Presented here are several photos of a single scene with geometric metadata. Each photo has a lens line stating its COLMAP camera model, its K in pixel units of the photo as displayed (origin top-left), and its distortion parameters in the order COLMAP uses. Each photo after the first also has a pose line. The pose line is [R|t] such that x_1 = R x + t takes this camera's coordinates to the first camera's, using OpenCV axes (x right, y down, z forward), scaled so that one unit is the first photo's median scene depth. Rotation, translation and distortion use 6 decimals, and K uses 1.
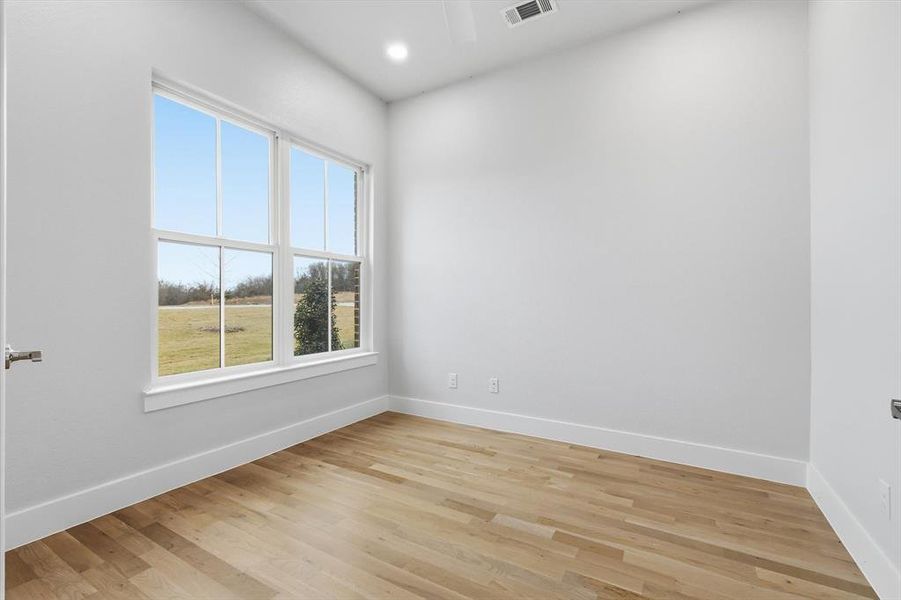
lens RADIAL K [[396.4, 0, 450.6], [0, 396.4, 303.5], [0, 0, 1]] dist [0.004456, 0.000117]
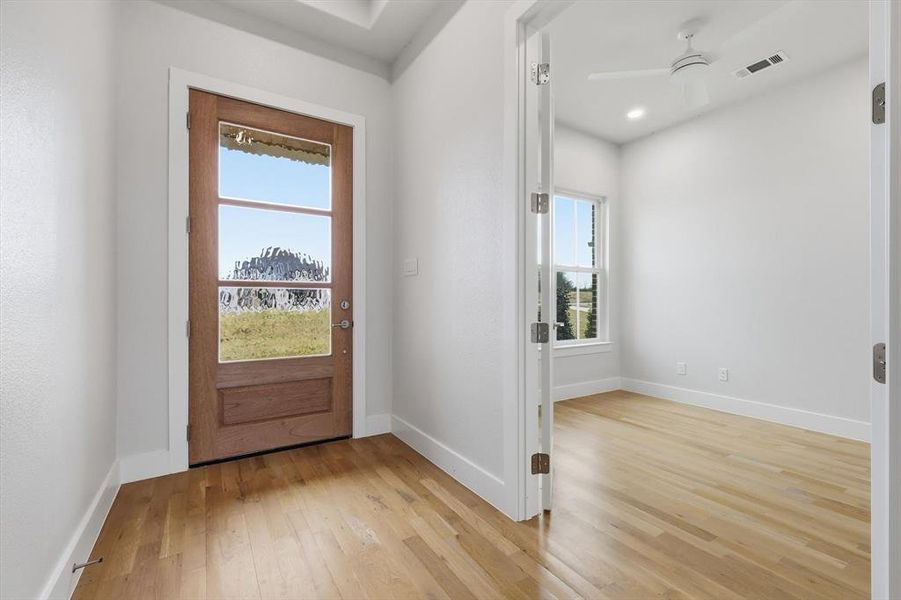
lens RADIAL K [[396.4, 0, 449.5], [0, 396.4, 297.6], [0, 0, 1]] dist [0.004456, 0.000117]
pose [[0.891392, 0.002924, -0.453223, -0.076485], [-0.012285, 0.999768, -0.017711, 0.007985], [0.453066, 0.021355, 0.891221, -0.406229]]
